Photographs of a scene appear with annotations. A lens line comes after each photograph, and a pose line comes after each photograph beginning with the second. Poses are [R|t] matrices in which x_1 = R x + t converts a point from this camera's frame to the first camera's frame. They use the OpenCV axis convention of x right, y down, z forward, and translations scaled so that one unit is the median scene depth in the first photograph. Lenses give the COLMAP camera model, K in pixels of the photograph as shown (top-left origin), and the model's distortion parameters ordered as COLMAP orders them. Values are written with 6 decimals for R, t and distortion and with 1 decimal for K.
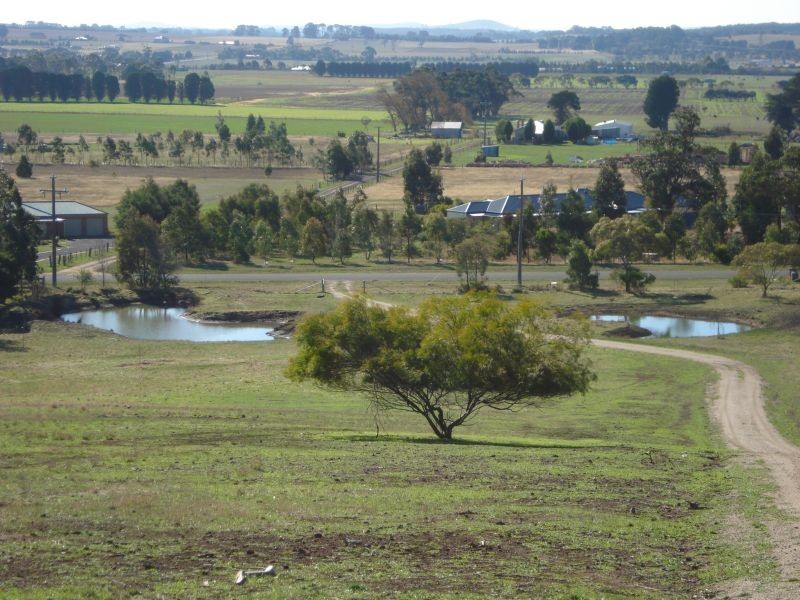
lens RADIAL K [[2616.6, 0, 400.6], [0, 2616.6, 304.6], [0, 0, 1]] dist [0.592185, 0.000000]
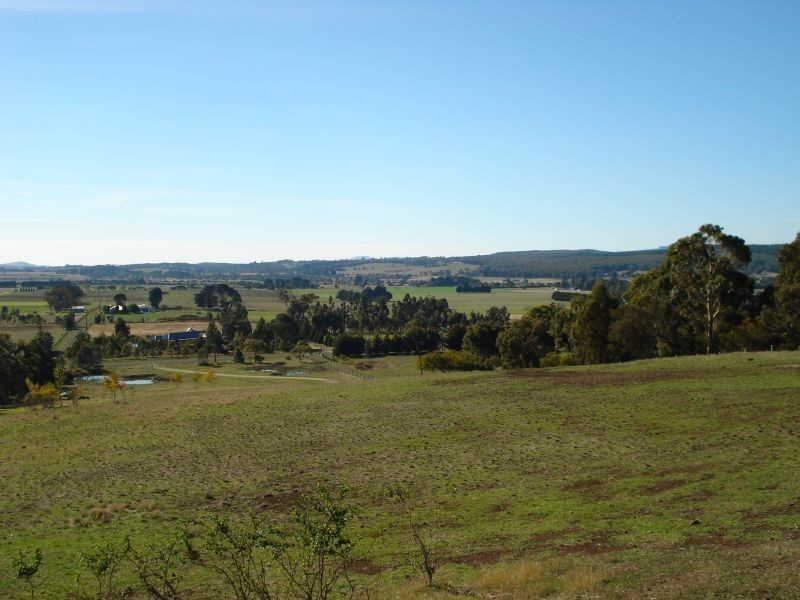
lens RADIAL K [[1063.4, 0, 394.0], [0, 1063.4, 292.4], [0, 0, 1]] dist [-0.027550, 0.000000]
pose [[0.926416, -0.021534, 0.375886, -0.177531], [0.049852, 0.996589, -0.065772, 0.002317], [-0.373188, 0.079671, 0.924329, -0.172664]]
